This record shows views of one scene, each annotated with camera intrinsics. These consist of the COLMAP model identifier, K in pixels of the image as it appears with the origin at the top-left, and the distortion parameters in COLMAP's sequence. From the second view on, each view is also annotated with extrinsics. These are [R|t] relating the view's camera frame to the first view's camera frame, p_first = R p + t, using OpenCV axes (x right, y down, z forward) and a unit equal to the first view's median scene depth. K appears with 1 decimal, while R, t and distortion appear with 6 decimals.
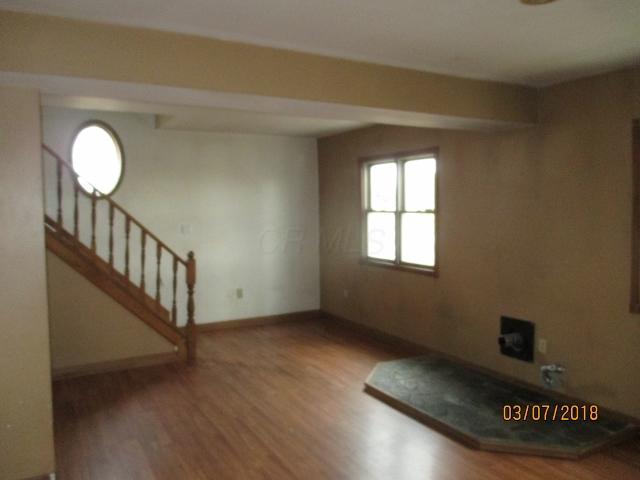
lens RADIAL K [[531.5, 0, 318.6], [0, 531.5, 236.5], [0, 0, 1]] dist [-0.028282, 0.012246]
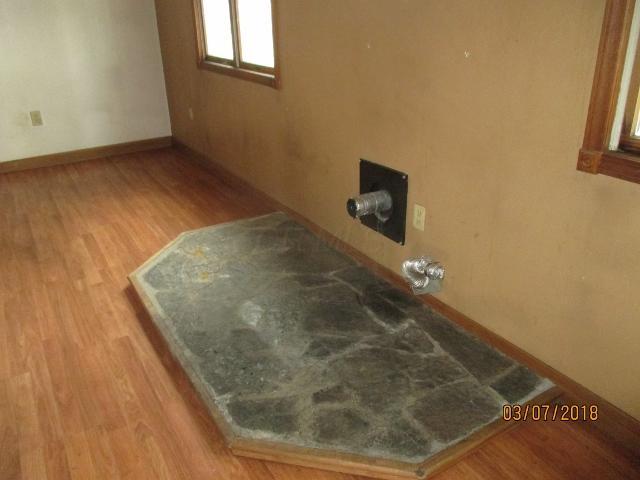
lens RADIAL K [[531.5, 0, 320.4], [0, 531.5, 243.1], [0, 0, 1]] dist [-0.028282, 0.012246]
pose [[0.999033, -0.030942, 0.031221, 0.286099], [0.017608, 0.932500, 0.360741, 0.030341], [-0.040276, -0.359842, 0.932144, 0.456193]]
